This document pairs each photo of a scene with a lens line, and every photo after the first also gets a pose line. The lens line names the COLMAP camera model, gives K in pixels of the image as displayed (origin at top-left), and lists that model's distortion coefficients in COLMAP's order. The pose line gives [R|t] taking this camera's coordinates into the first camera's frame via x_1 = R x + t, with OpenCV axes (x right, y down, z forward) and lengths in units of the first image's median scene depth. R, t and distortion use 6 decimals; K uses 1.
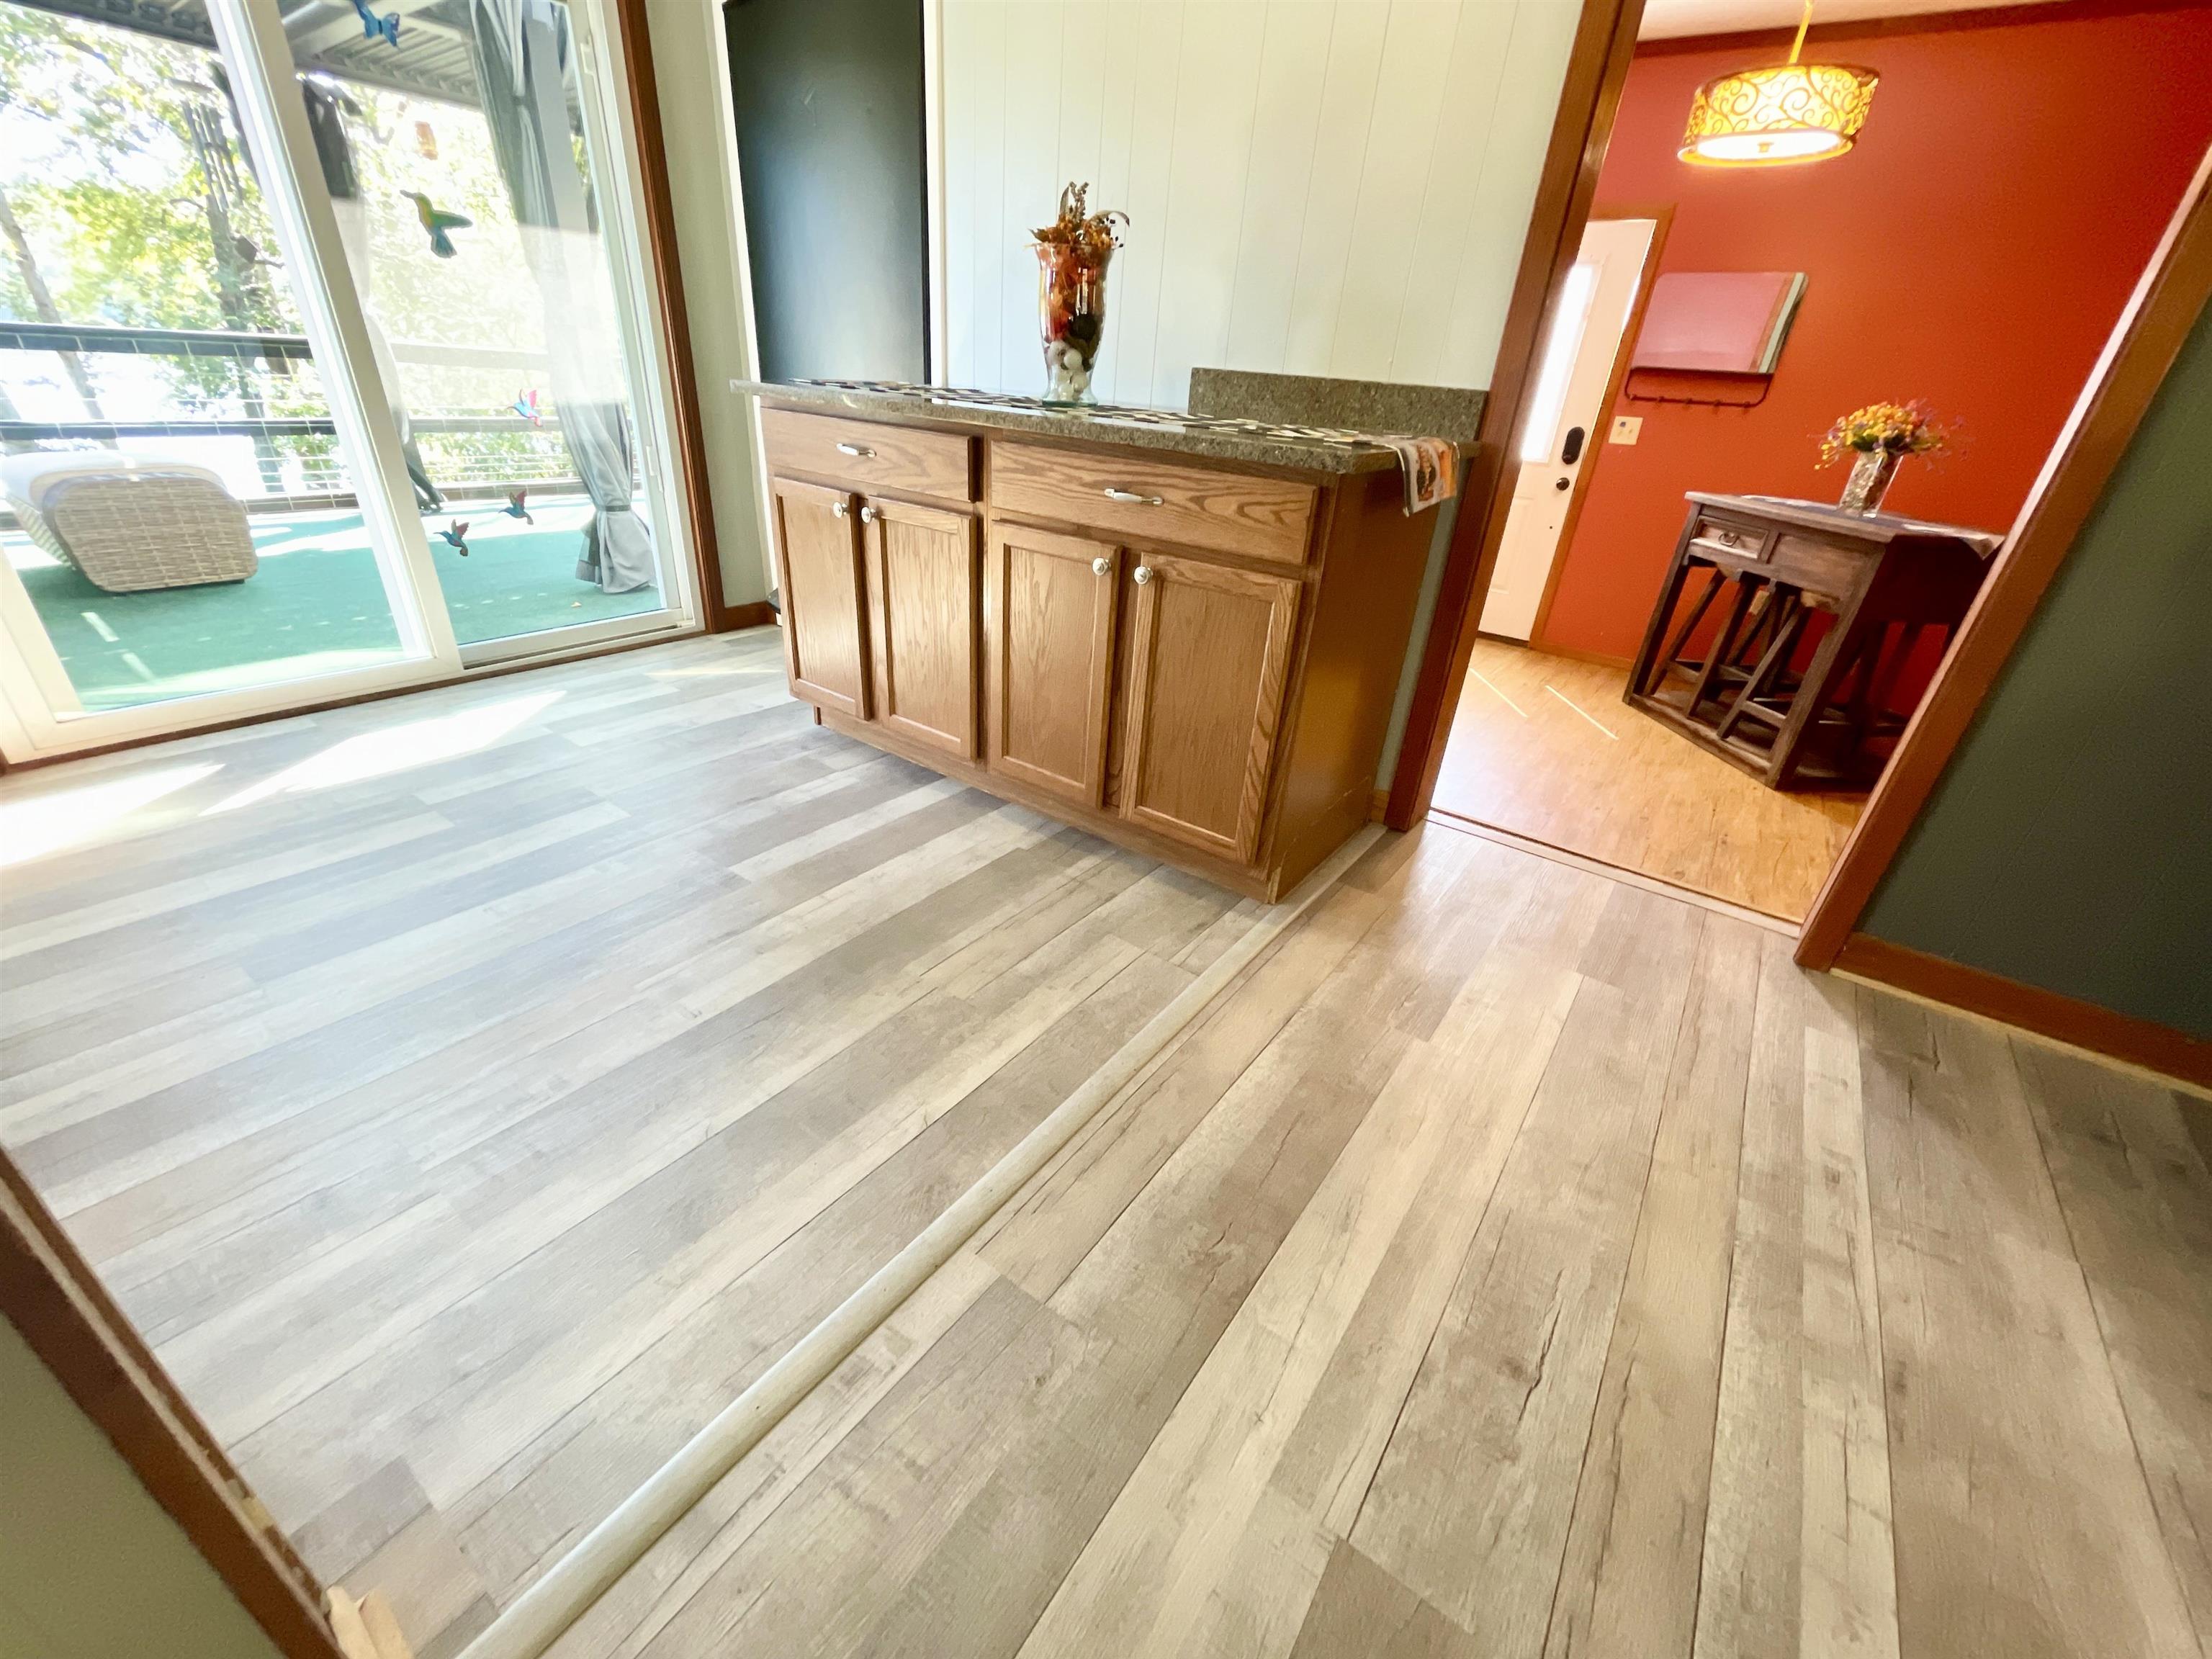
lens RADIAL K [[884.3, 0, 1107.1], [0, 884.3, 841.9], [0, 0, 1]] dist [-0.007107, 0.000731]
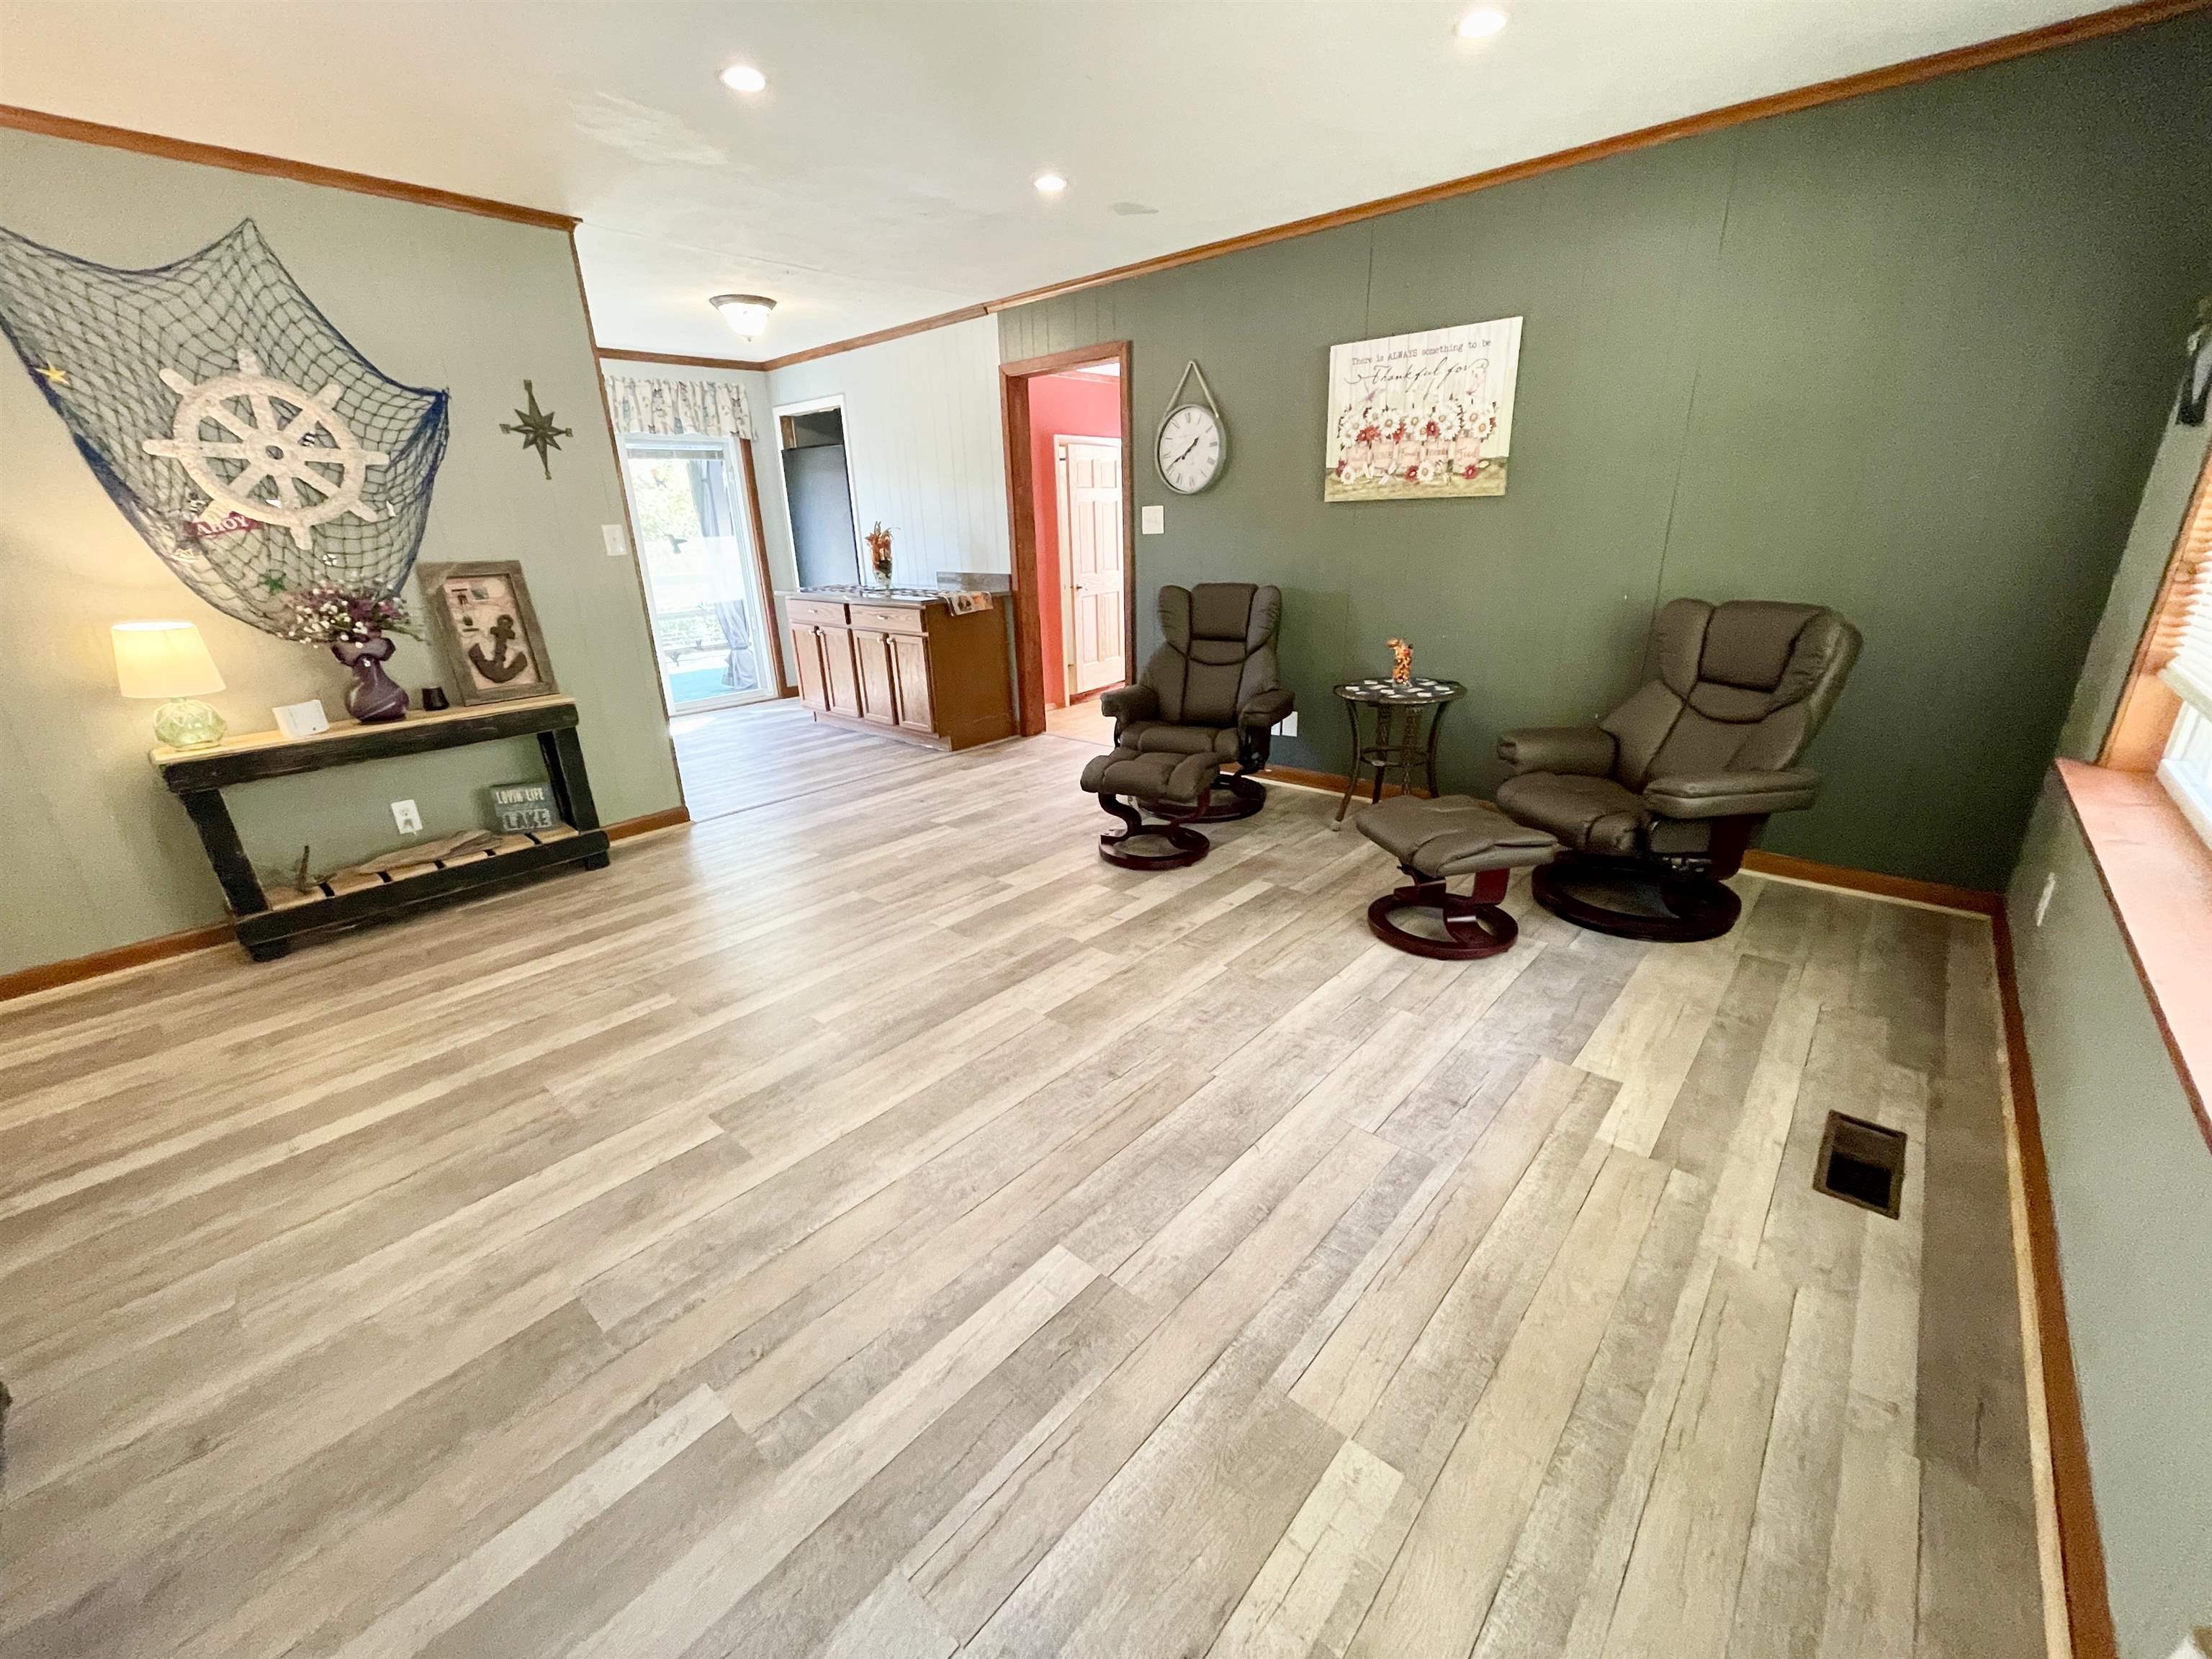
lens RADIAL K [[889.7, 0, 1098.4], [0, 889.7, 828.6], [0, 0, 1]] dist [0.001239, 0.000561]
pose [[0.989844, -0.057220, -0.130137, 0.903712], [0.036348, 0.986859, -0.157440, 0.695108], [0.137435, 0.151111, 0.978916, -1.496644]]
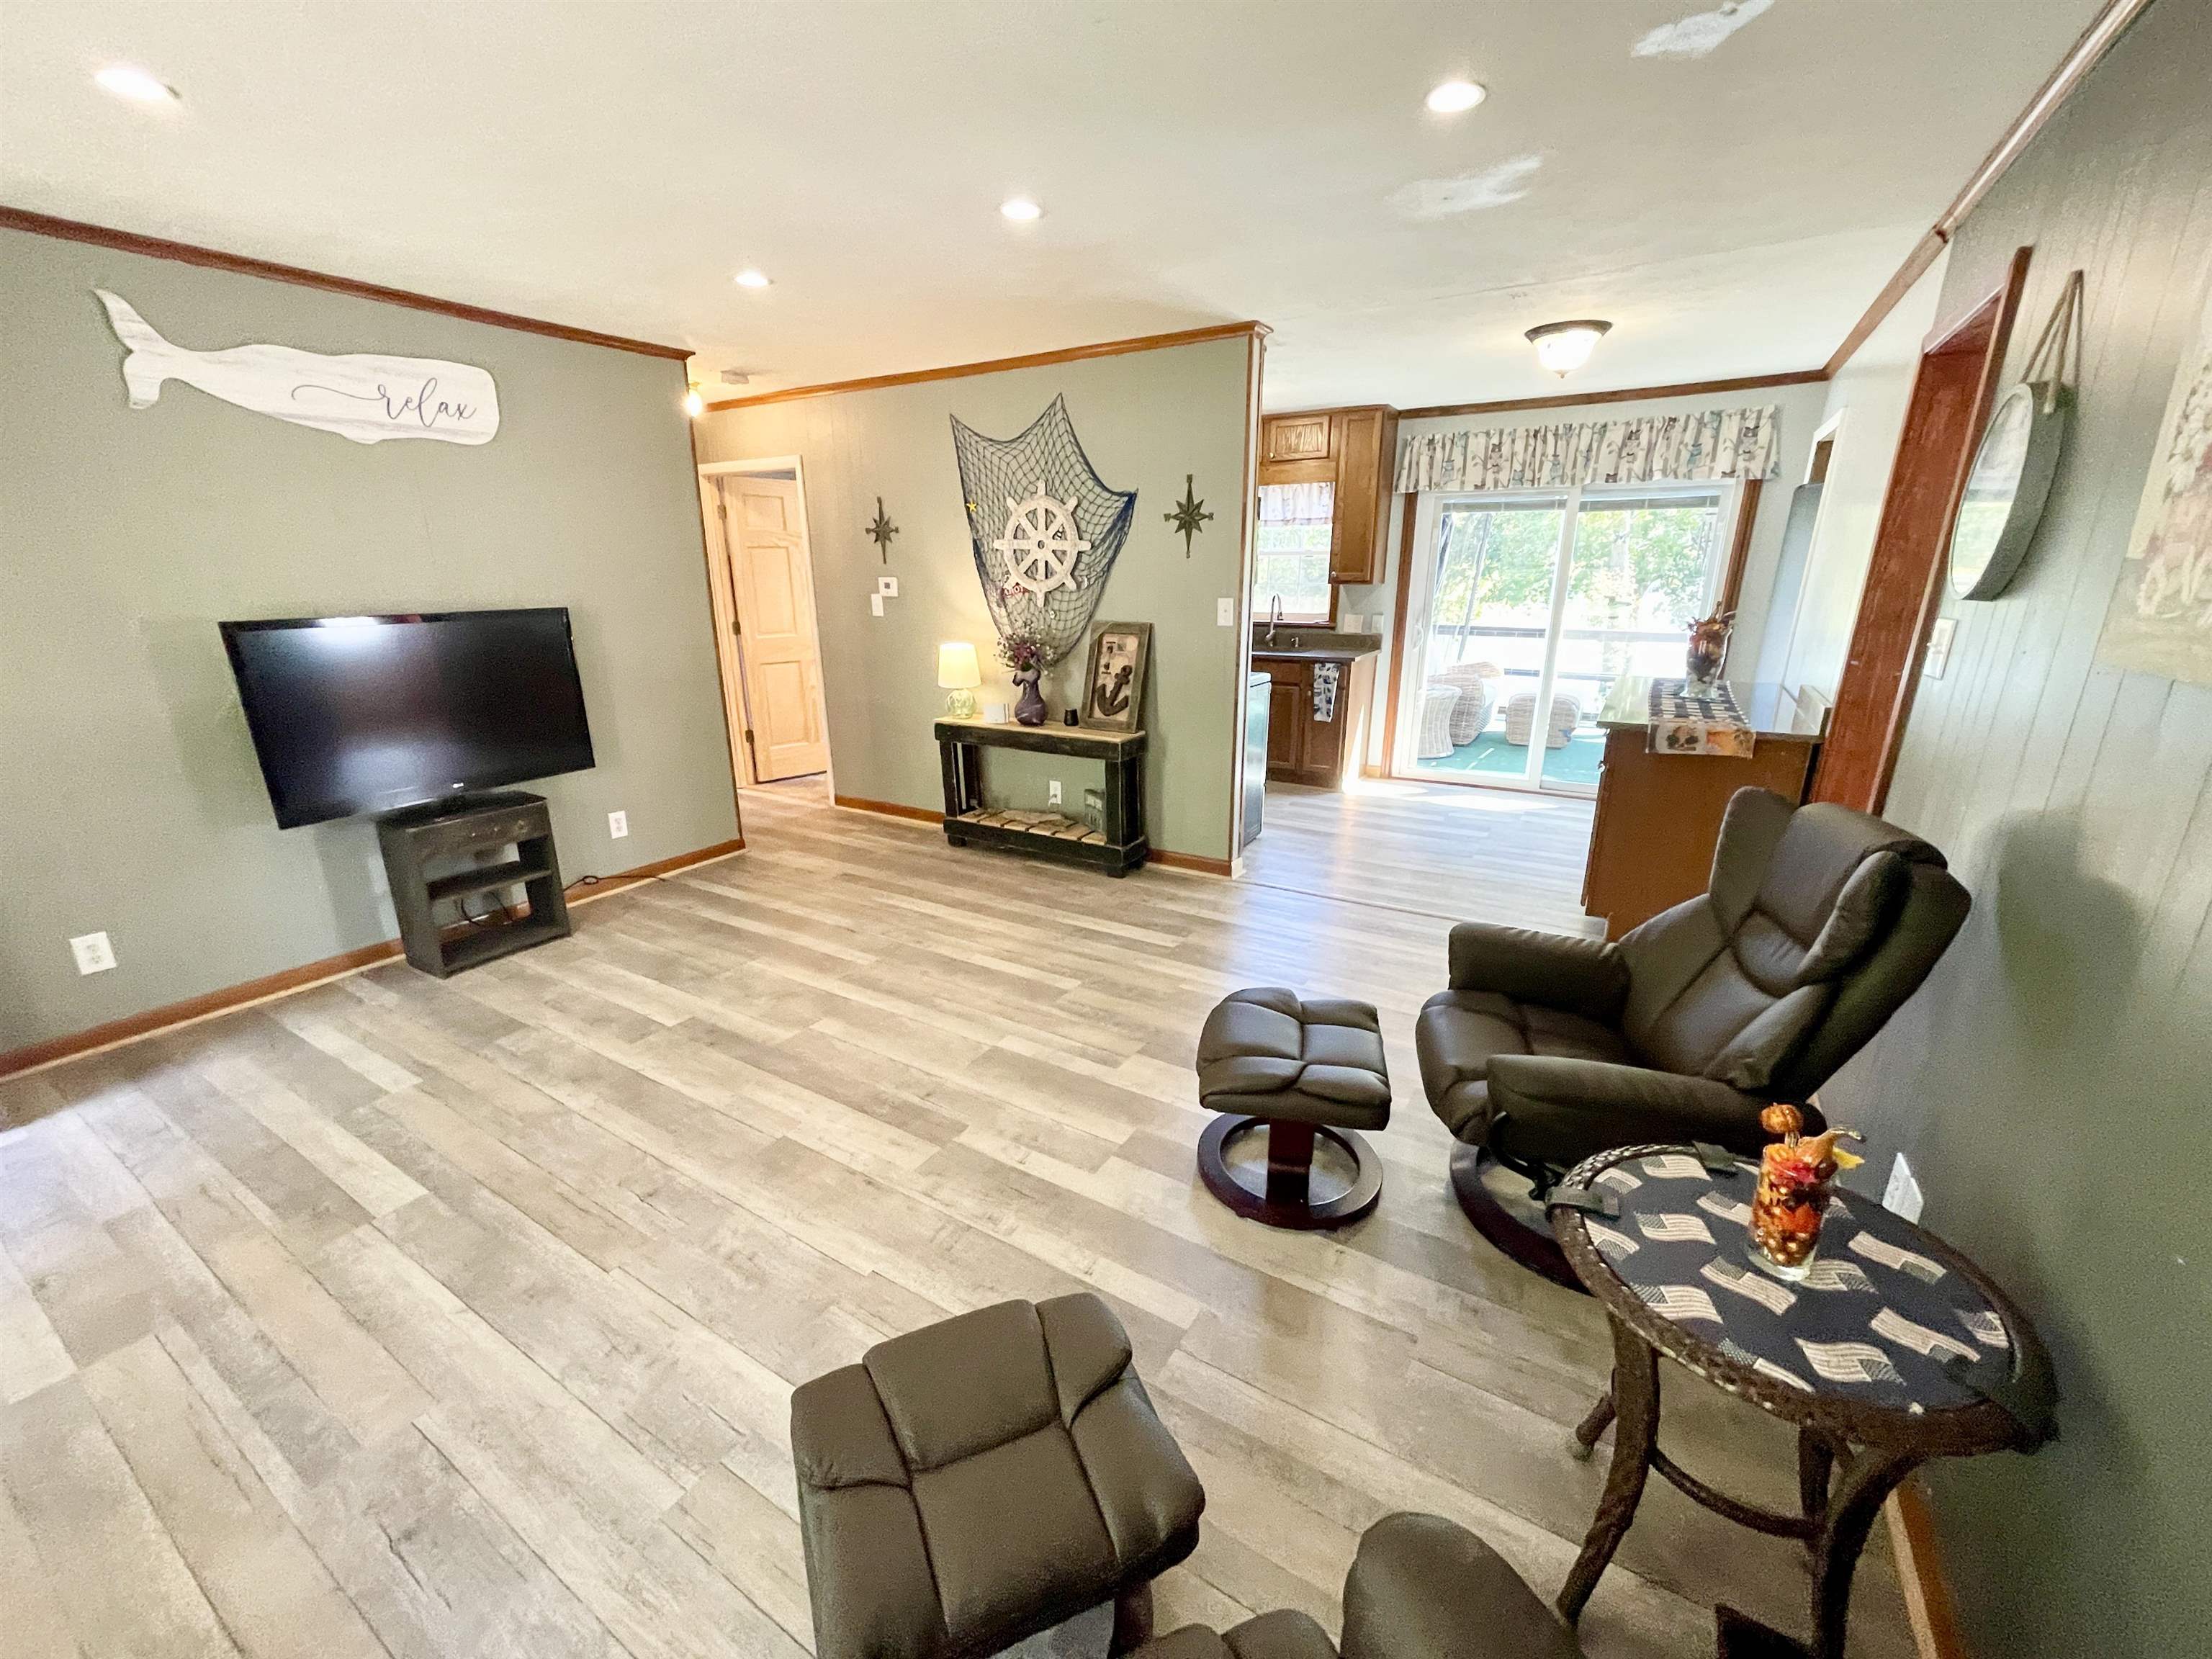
lens RADIAL K [[884.3, 0, 1107.1], [0, 884.3, 841.9], [0, 0, 1]] dist [-0.007107, 0.000731]
pose [[0.080280, 0.228895, -0.970135, 1.698043], [-0.458046, 0.872900, 0.168049, 0.051860], [0.885296, 0.430875, 0.174921, -0.338145]]
